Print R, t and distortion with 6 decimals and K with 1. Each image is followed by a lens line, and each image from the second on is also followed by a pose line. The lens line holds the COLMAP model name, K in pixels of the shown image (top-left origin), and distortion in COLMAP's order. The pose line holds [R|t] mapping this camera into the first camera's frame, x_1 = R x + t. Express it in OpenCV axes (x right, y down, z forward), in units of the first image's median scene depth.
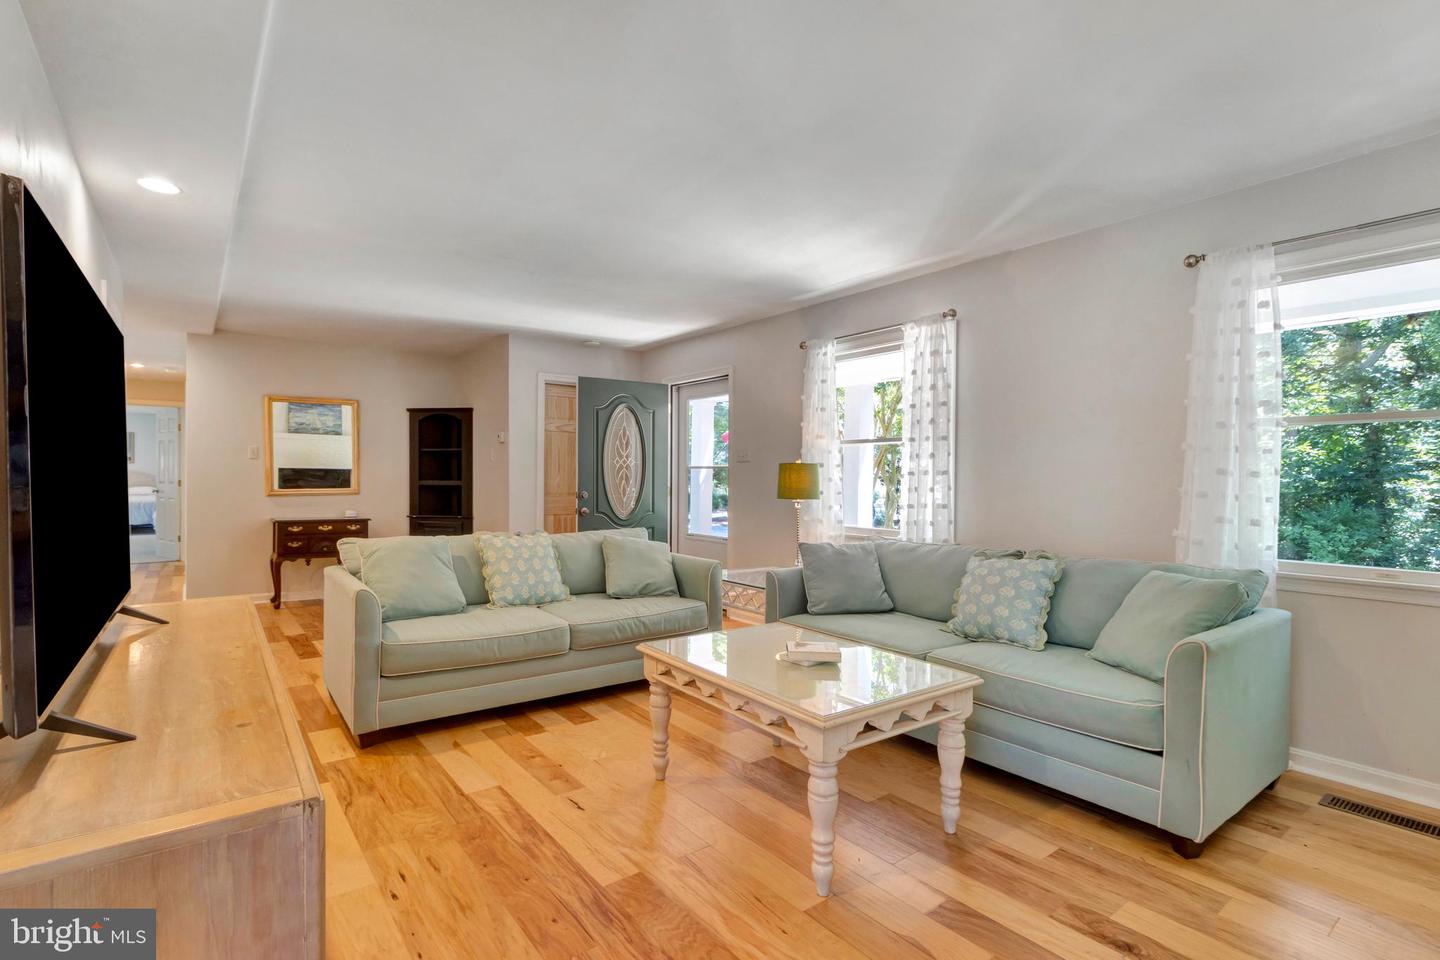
lens RADIAL K [[672.6, 0, 699.7], [0, 672.6, 481.6], [0, 0, 1]] dist [0.005370, -0.000788]
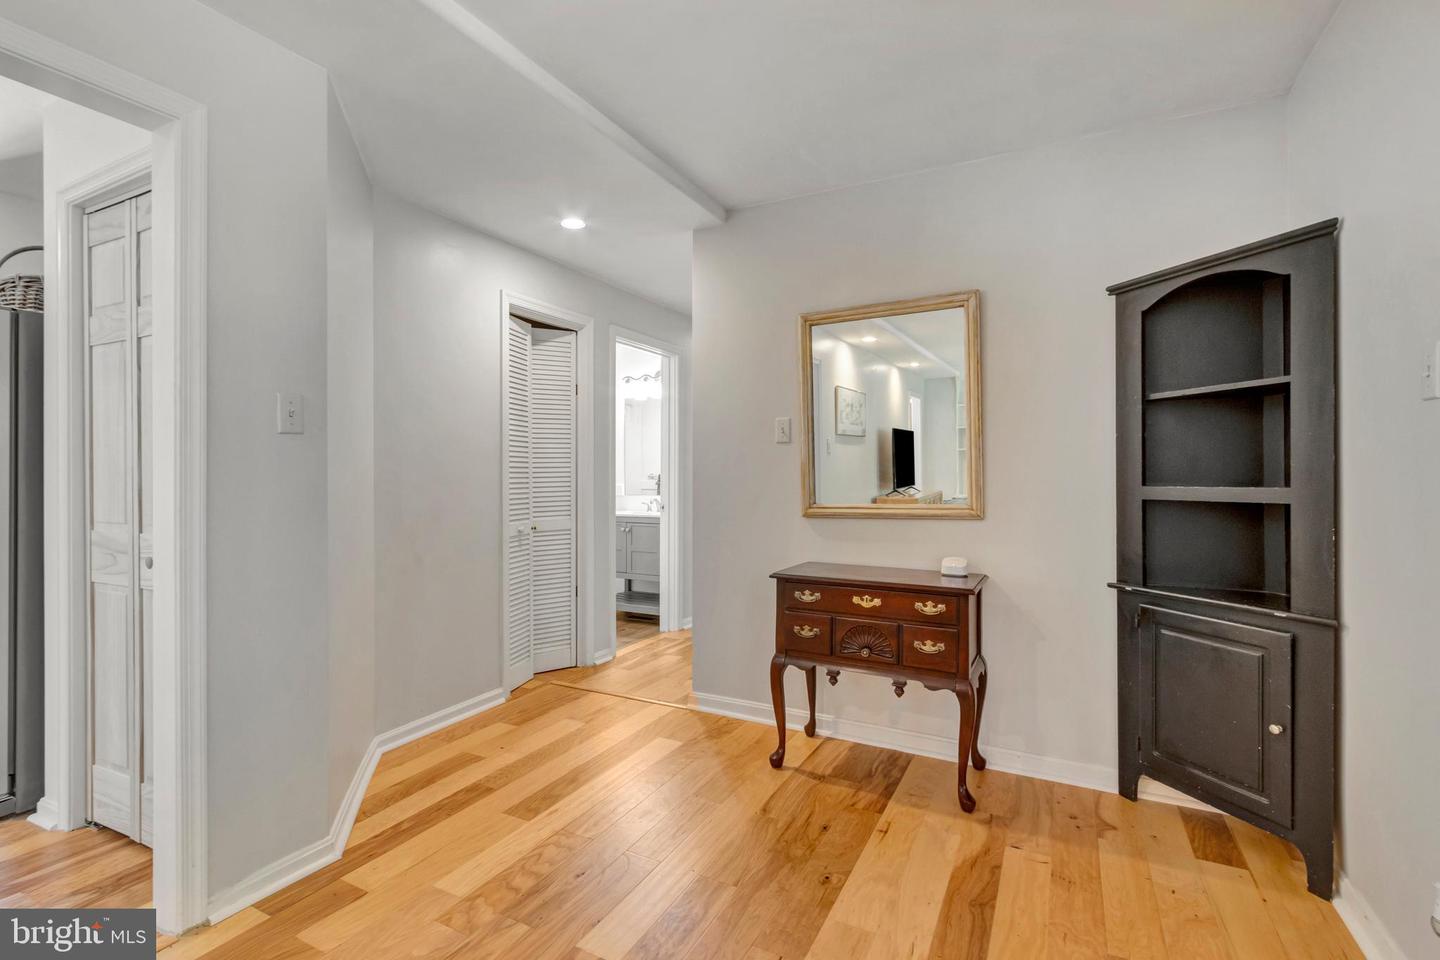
lens RADIAL K [[672.6, 0, 699.7], [0, 672.6, 481.6], [0, 0, 1]] dist [0.005370, -0.000788]
pose [[0.442768, -0.007782, -0.896602, -0.241946], [-0.004848, 0.999927, -0.011073, 0.001126], [0.896623, 0.009250, 0.442698, 0.753912]]
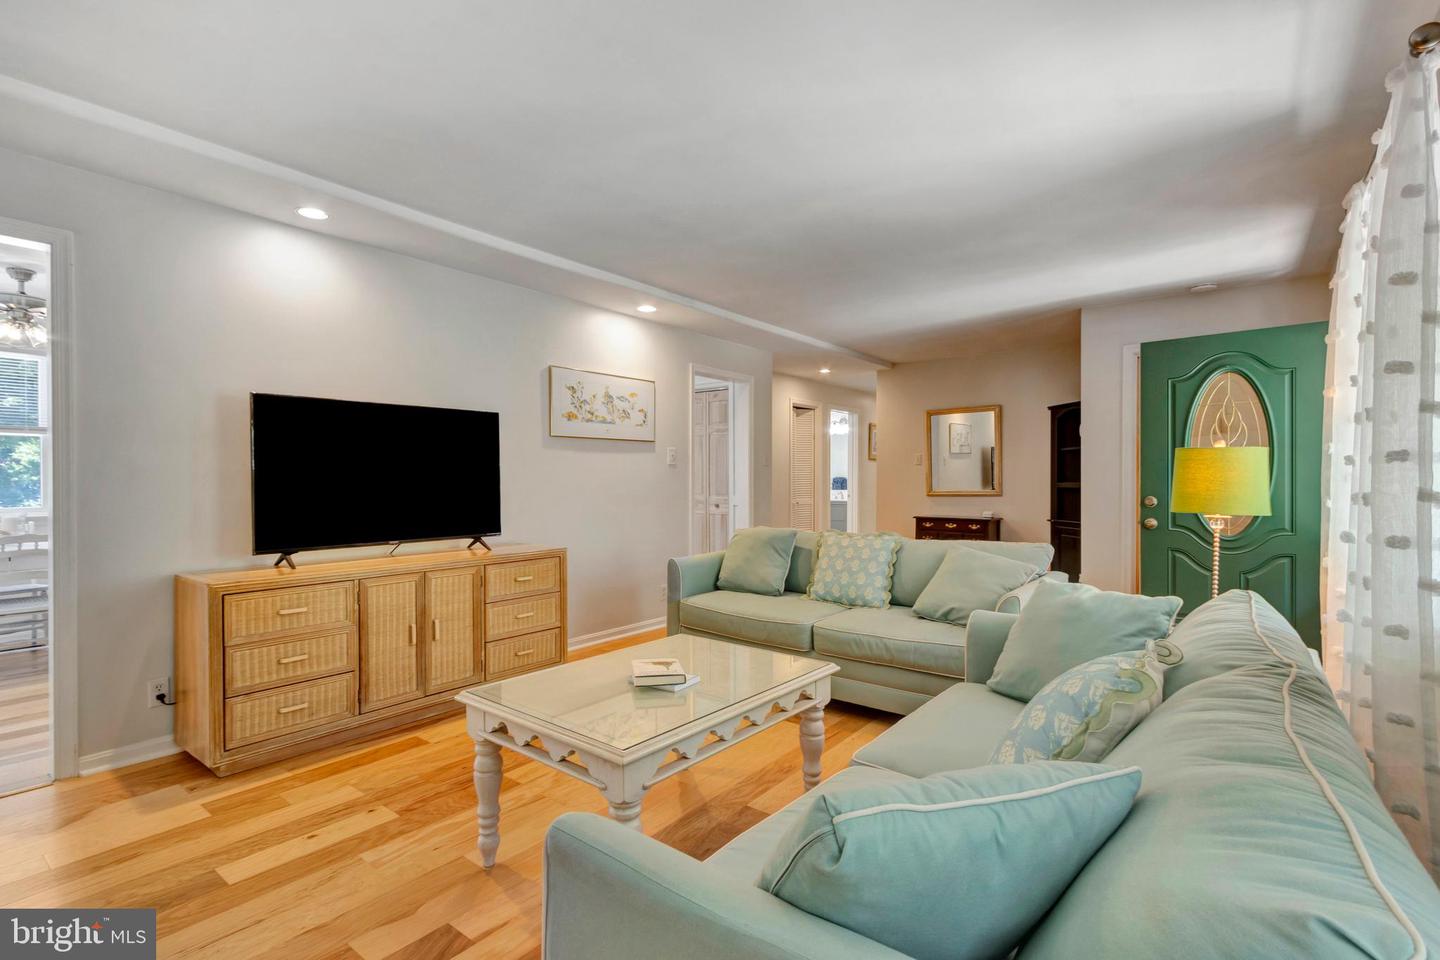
lens RADIAL K [[672.6, 0, 699.7], [0, 672.6, 481.6], [0, 0, 1]] dist [0.005370, -0.000788]
pose [[0.258817, -0.003982, -0.965918, 0.413783], [-0.002557, 0.999985, -0.004808, 0.003259], [0.965923, 0.003715, 0.258803, 0.331395]]
